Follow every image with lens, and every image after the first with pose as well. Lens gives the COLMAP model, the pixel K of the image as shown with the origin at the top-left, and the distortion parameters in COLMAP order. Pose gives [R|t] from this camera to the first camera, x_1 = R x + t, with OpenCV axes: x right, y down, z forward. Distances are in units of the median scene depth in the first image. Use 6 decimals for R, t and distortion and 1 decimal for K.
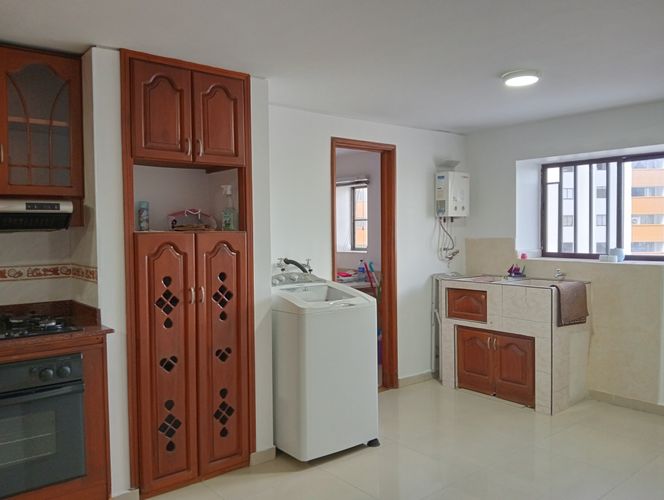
lens RADIAL K [[538.3, 0, 334.4], [0, 538.3, 246.6], [0, 0, 1]] dist [0.120452, -0.244104]
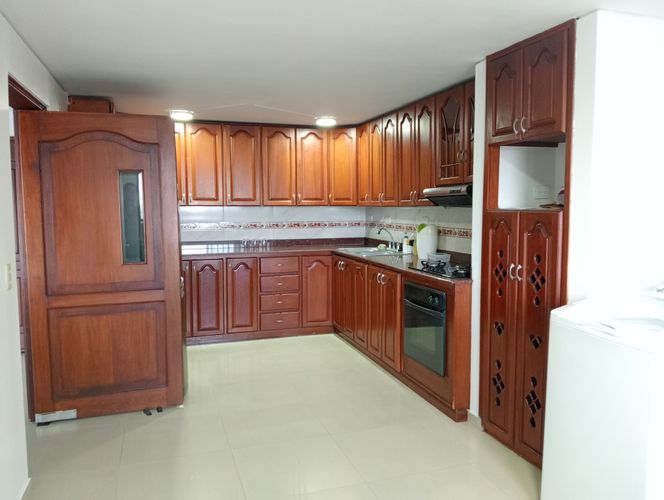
lens RADIAL K [[538.3, 0, 334.4], [0, 538.3, 246.6], [0, 0, 1]] dist [0.120452, -0.244104]
pose [[-0.389883, 0.088220, -0.916629, 0.826660], [-0.033151, 0.993411, 0.109710, -0.059007], [0.920267, 0.073162, -0.384389, 1.096406]]
